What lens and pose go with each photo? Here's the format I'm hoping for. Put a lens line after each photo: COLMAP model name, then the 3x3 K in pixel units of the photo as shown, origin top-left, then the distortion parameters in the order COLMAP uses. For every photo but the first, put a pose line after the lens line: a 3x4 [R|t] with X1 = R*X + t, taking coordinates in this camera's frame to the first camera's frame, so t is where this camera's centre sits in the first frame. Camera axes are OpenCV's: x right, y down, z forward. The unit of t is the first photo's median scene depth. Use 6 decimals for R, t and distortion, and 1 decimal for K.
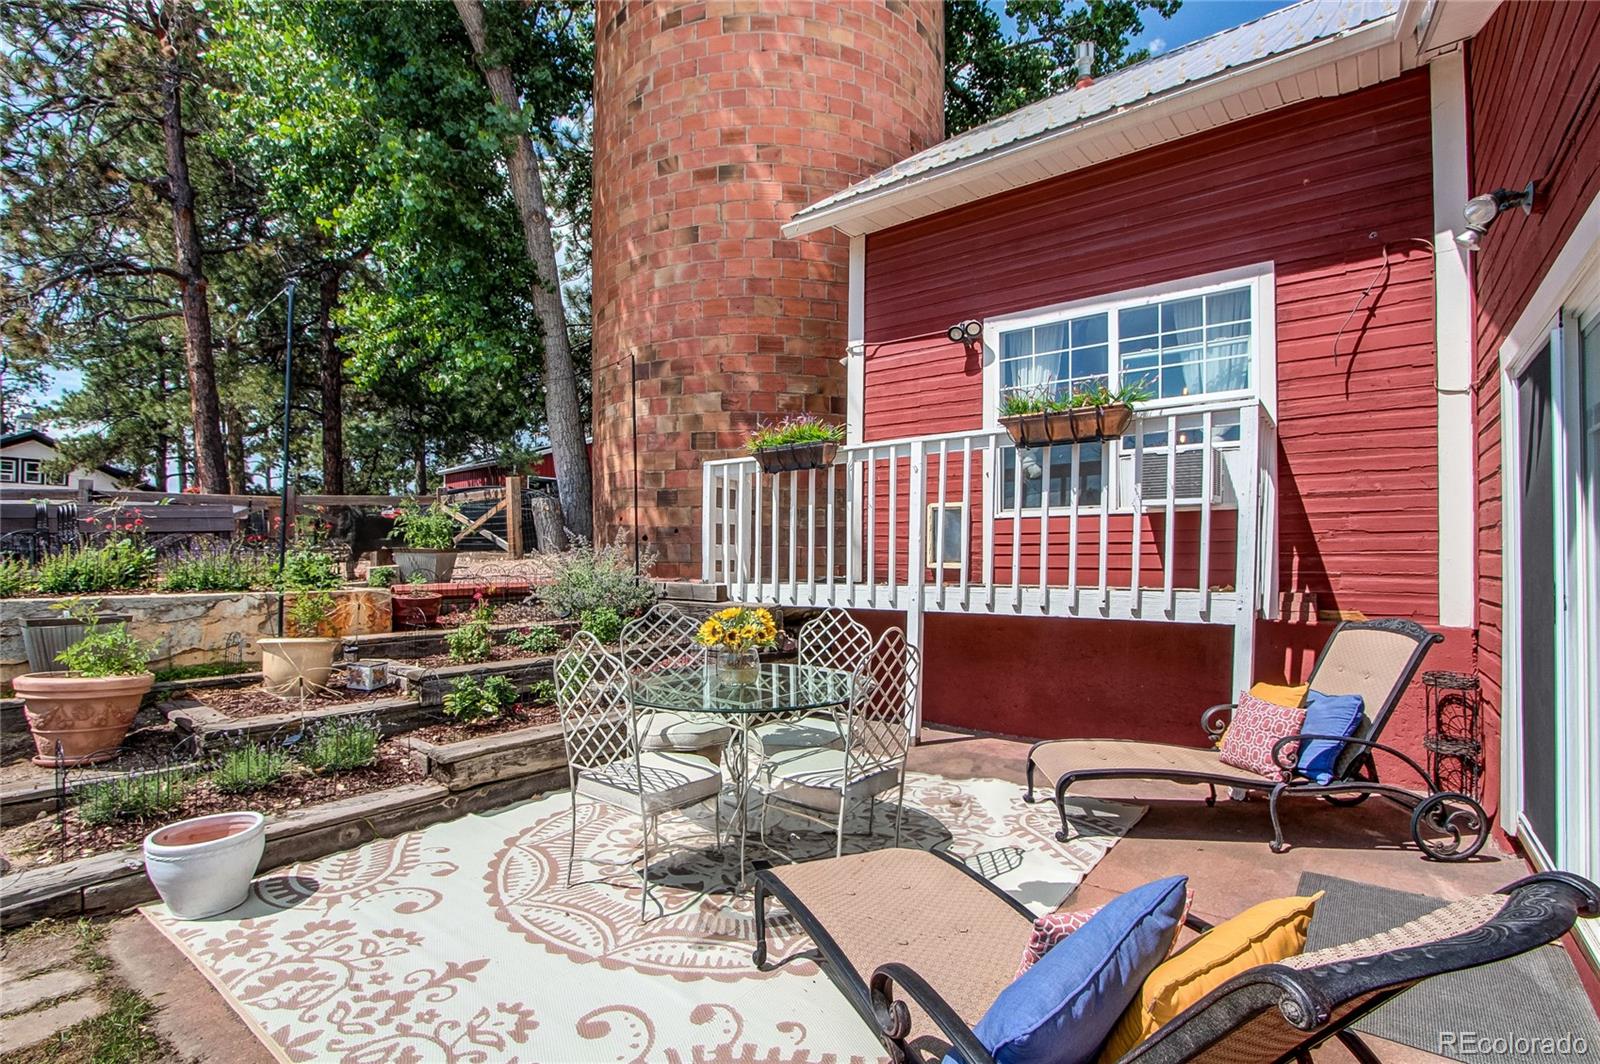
lens RADIAL K [[748.2, 0, 789.8], [0, 748.2, 545.6], [0, 0, 1]] dist [-0.003224, 0.004306]
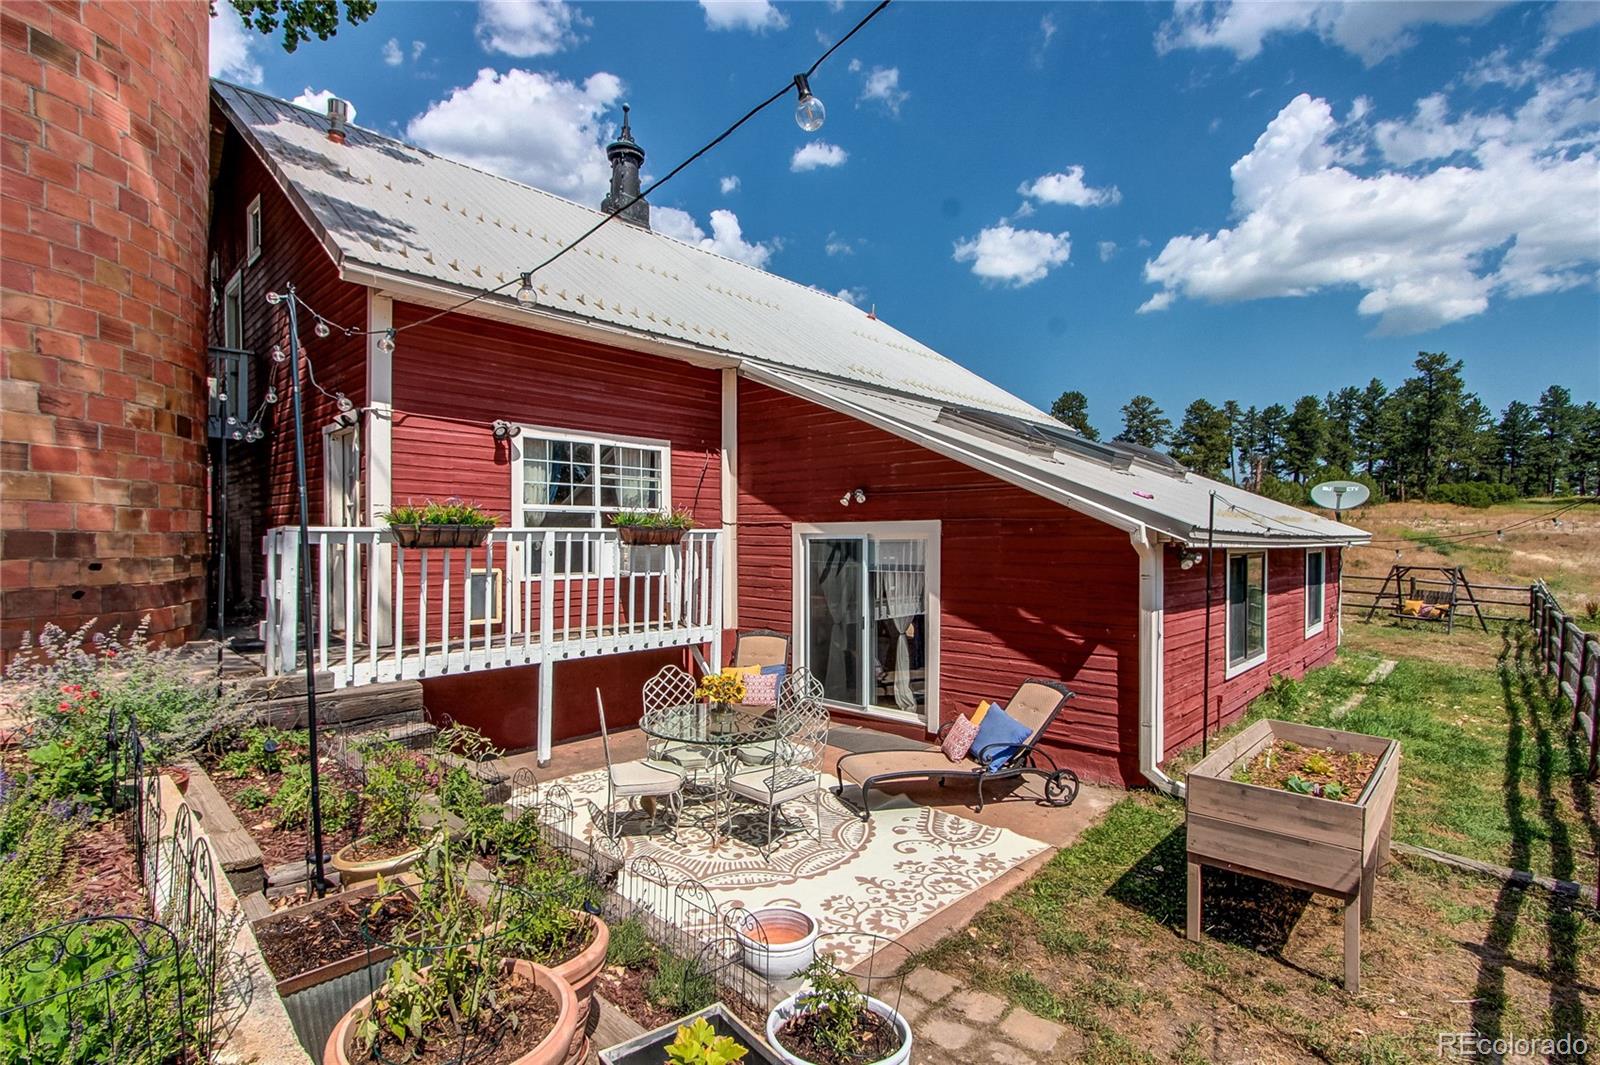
lens RADIAL K [[748.2, 0, 785.0], [0, 748.2, 538.5], [0, 0, 1]] dist [-0.003224, 0.004306]
pose [[0.117427, -0.004165, 0.993073, -1.034443], [-0.019729, 0.999784, 0.006526, -0.139012], [-0.992886, -0.020358, 0.117319, 0.438249]]
